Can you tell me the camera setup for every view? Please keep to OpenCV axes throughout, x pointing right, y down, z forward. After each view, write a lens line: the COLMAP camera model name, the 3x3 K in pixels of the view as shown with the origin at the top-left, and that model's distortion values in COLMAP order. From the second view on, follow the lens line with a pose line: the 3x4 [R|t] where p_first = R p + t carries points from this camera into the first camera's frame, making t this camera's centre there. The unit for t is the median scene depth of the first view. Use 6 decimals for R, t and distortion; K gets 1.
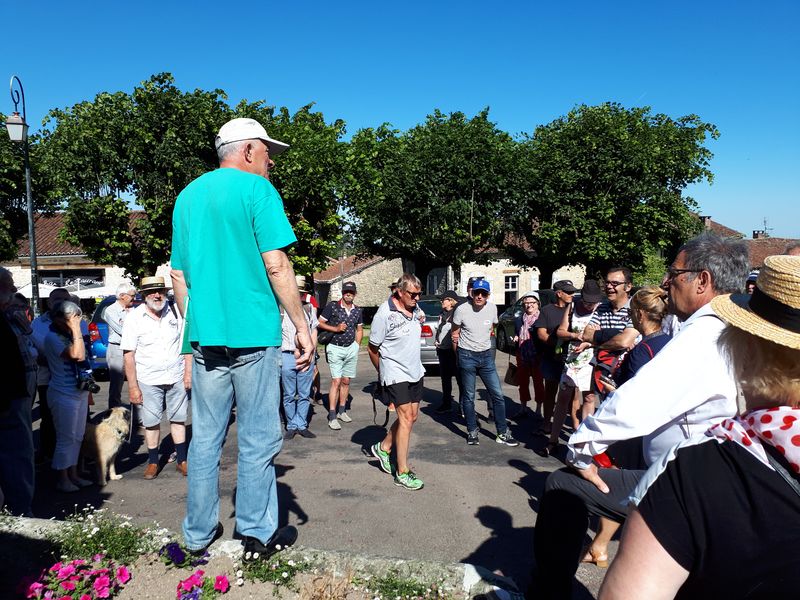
lens RADIAL K [[619.0, 0, 400.9], [0, 619.0, 300.3], [0, 0, 1]] dist [0.009722, 0.004158]
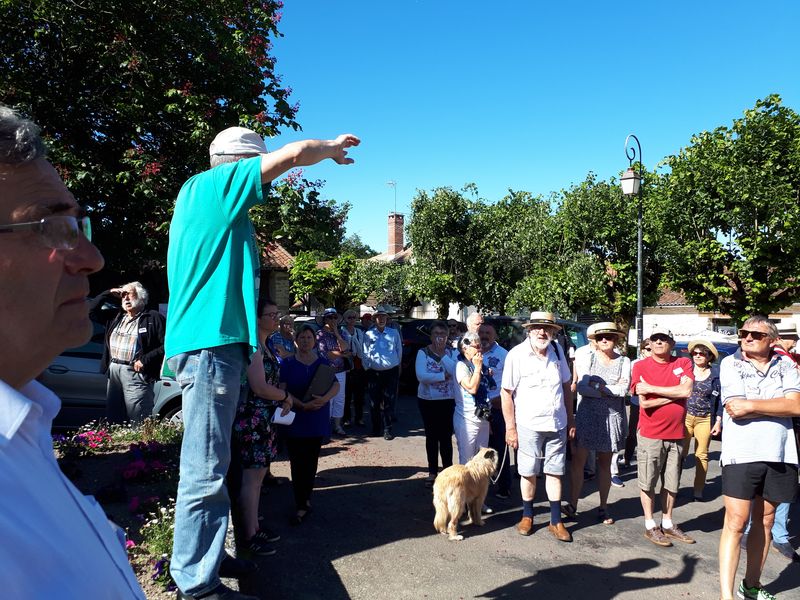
lens RADIAL K [[619.0, 0, 400.3], [0, 619.0, 298.8], [0, 0, 1]] dist [0.009722, 0.004158]
pose [[0.521483, 0.013064, -0.853162, 0.095859], [-0.084566, 0.995751, -0.036443, -0.001789], [0.849061, 0.091153, 0.520372, 0.118018]]
